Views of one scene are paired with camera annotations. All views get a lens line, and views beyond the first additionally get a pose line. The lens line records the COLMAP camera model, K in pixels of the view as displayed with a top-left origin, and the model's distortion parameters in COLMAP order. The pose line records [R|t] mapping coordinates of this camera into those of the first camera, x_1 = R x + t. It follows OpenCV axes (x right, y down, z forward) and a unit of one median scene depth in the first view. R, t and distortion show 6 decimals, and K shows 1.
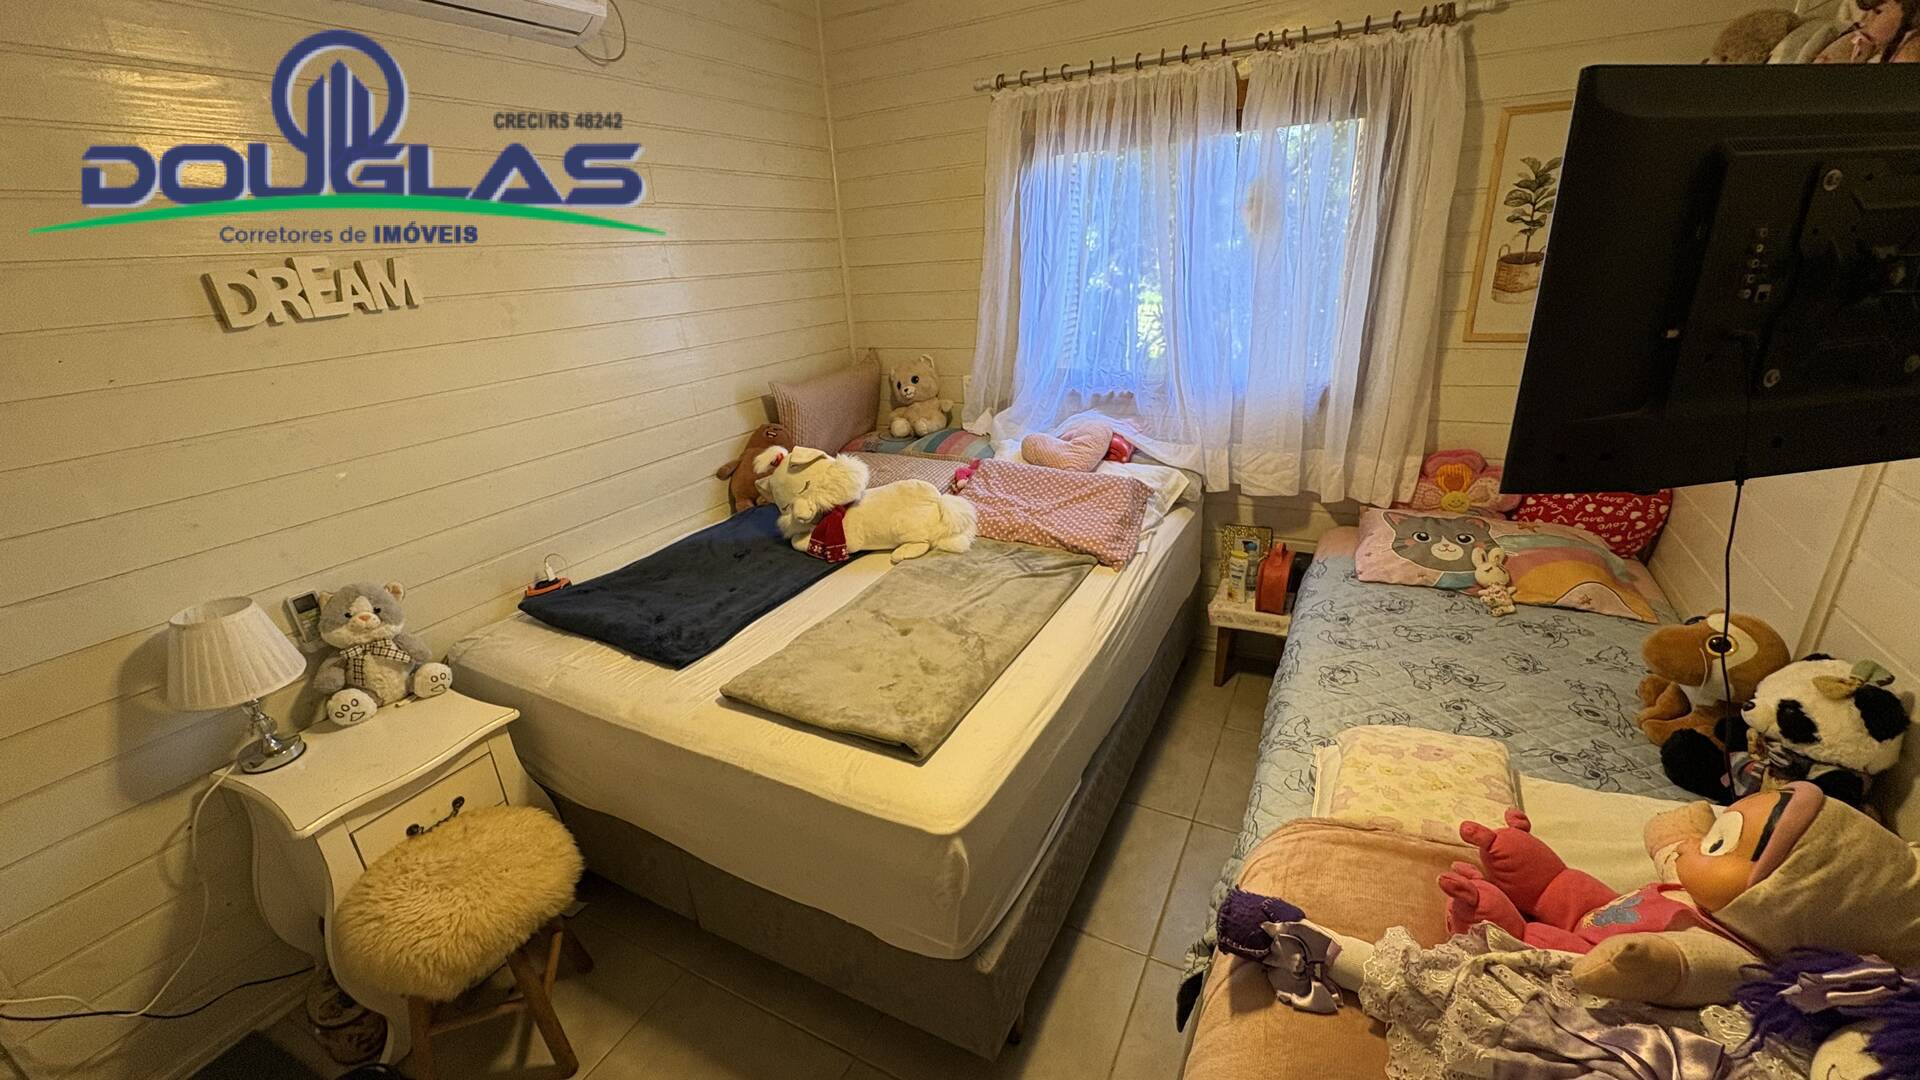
lens RADIAL K [[753.1, 0, 955.7], [0, 753.1, 561.1], [0, 0, 1]] dist [0.006357, 0.000053]
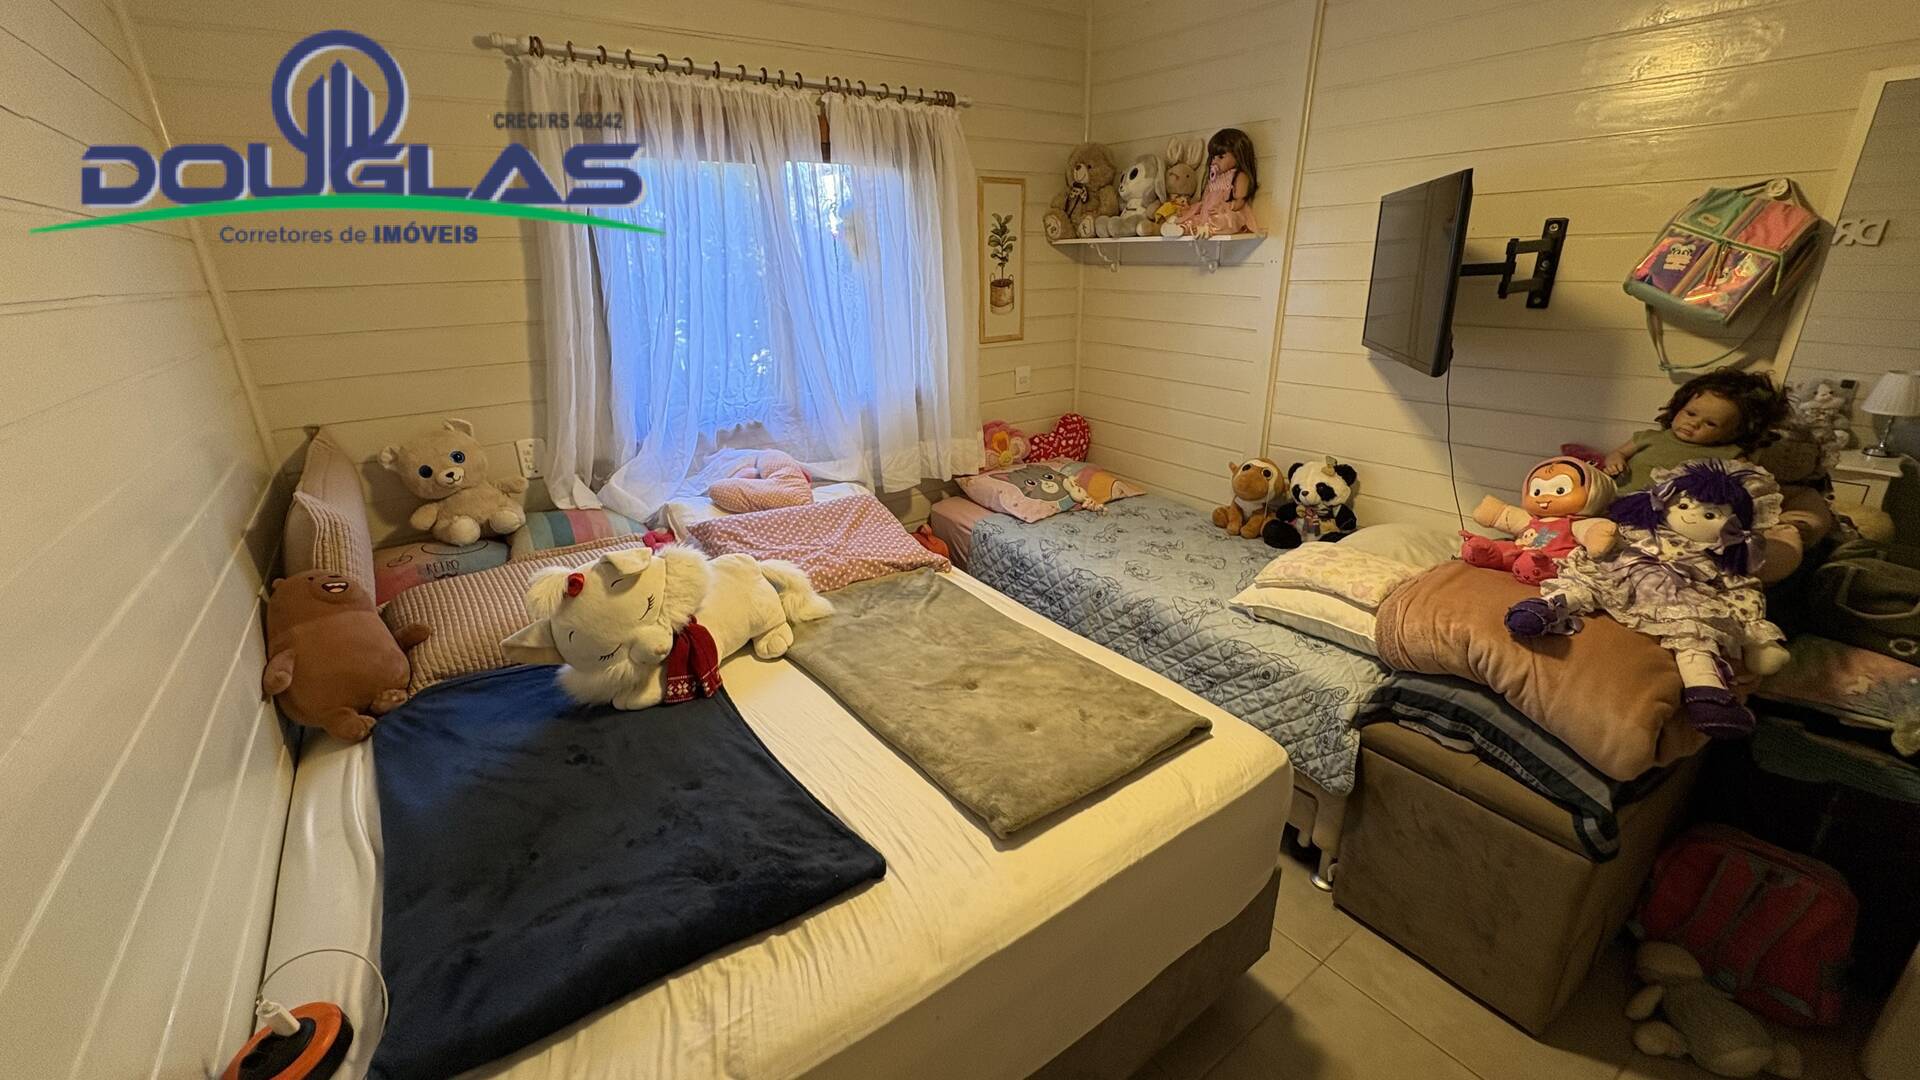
lens RADIAL K [[753.1, 0, 955.7], [0, 753.1, 561.1], [0, 0, 1]] dist [0.006357, 0.000053]
pose [[0.450155, -0.291109, 0.844166, -0.622002], [0.346834, 0.928143, 0.135118, -0.130422], [-0.822841, 0.231961, 0.518775, 0.438054]]
